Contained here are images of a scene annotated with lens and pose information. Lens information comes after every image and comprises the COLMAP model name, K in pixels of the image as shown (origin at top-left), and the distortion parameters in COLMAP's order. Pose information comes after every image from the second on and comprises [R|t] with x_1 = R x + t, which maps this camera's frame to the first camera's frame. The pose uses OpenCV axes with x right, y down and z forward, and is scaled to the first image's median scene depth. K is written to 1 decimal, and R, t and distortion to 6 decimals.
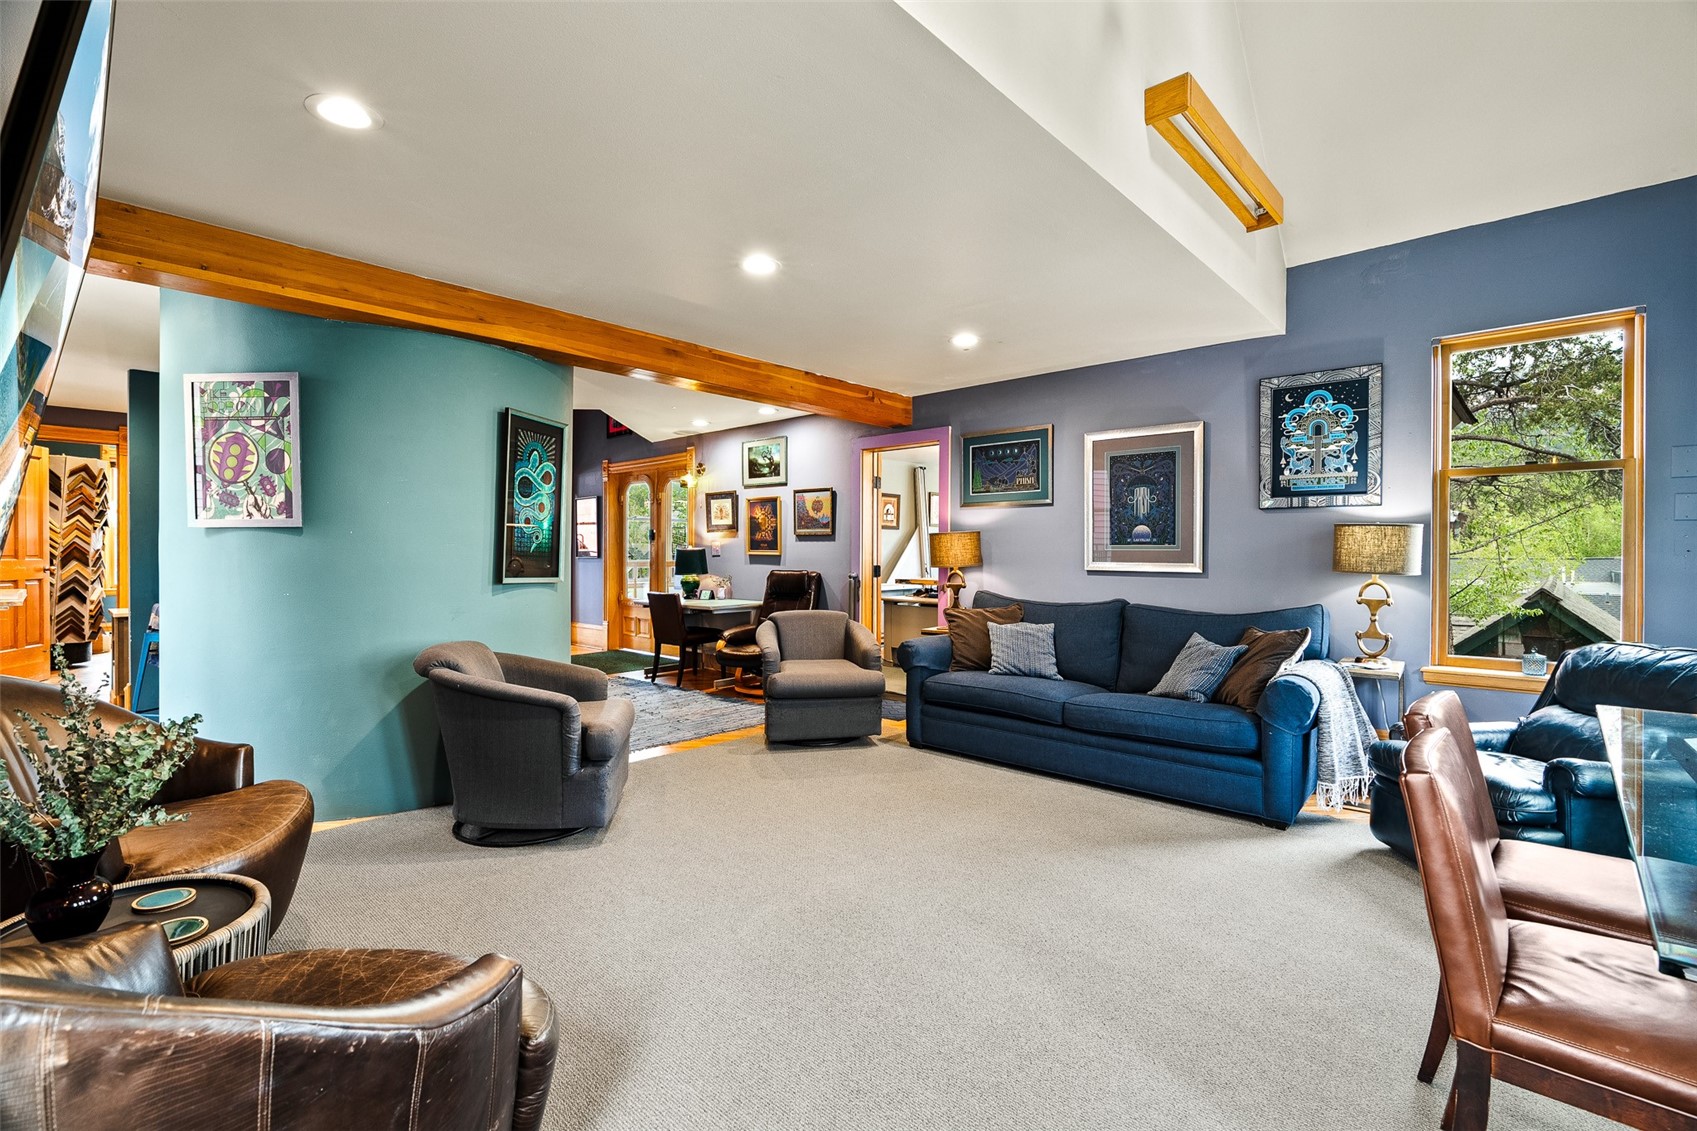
lens RADIAL K [[765.5, 0, 849.8], [0, 765.5, 559.1], [0, 0, 1]] dist [-0.009523, 0.004015]
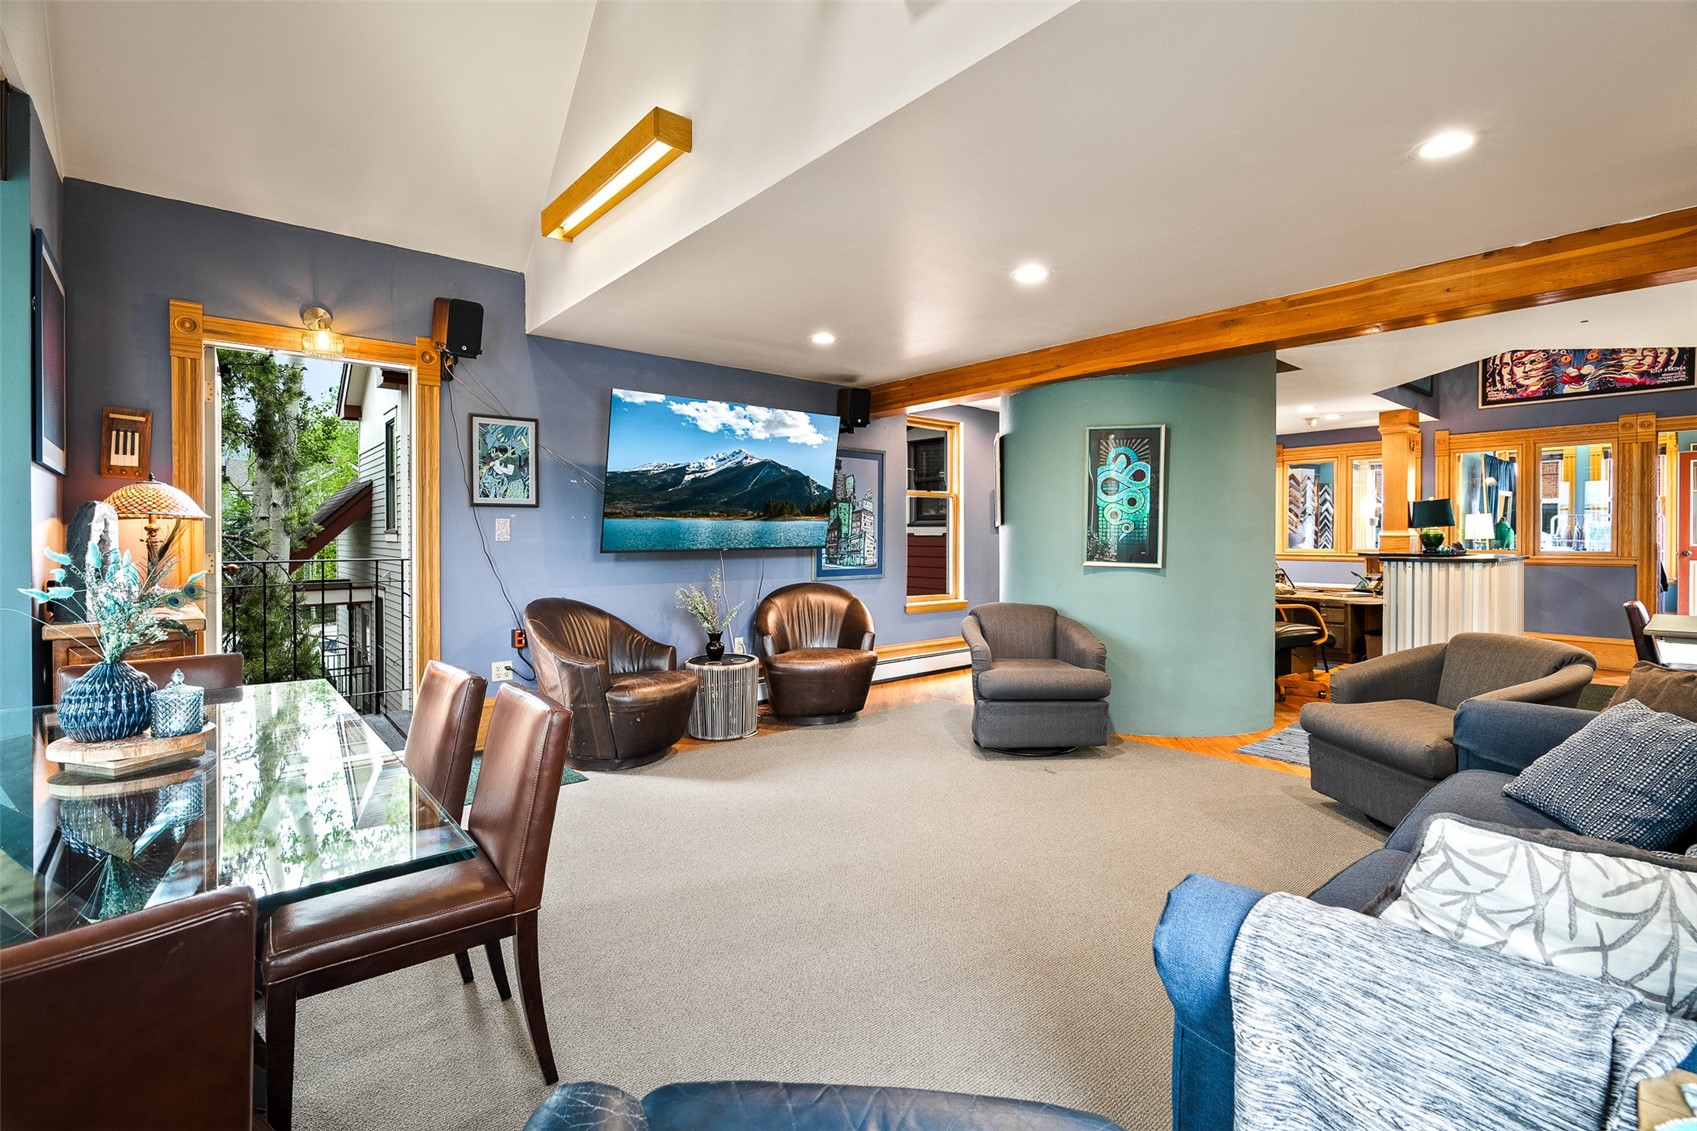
lens RADIAL K [[765.5, 0, 850.6], [0, 765.5, 548.3], [0, 0, 1]] dist [-0.009523, 0.004015]
pose [[-0.119749, 0.013989, -0.992706, 0.664320], [-0.010615, 0.999826, 0.015370, -0.008595], [0.992747, 0.012379, -0.119580, 0.598206]]
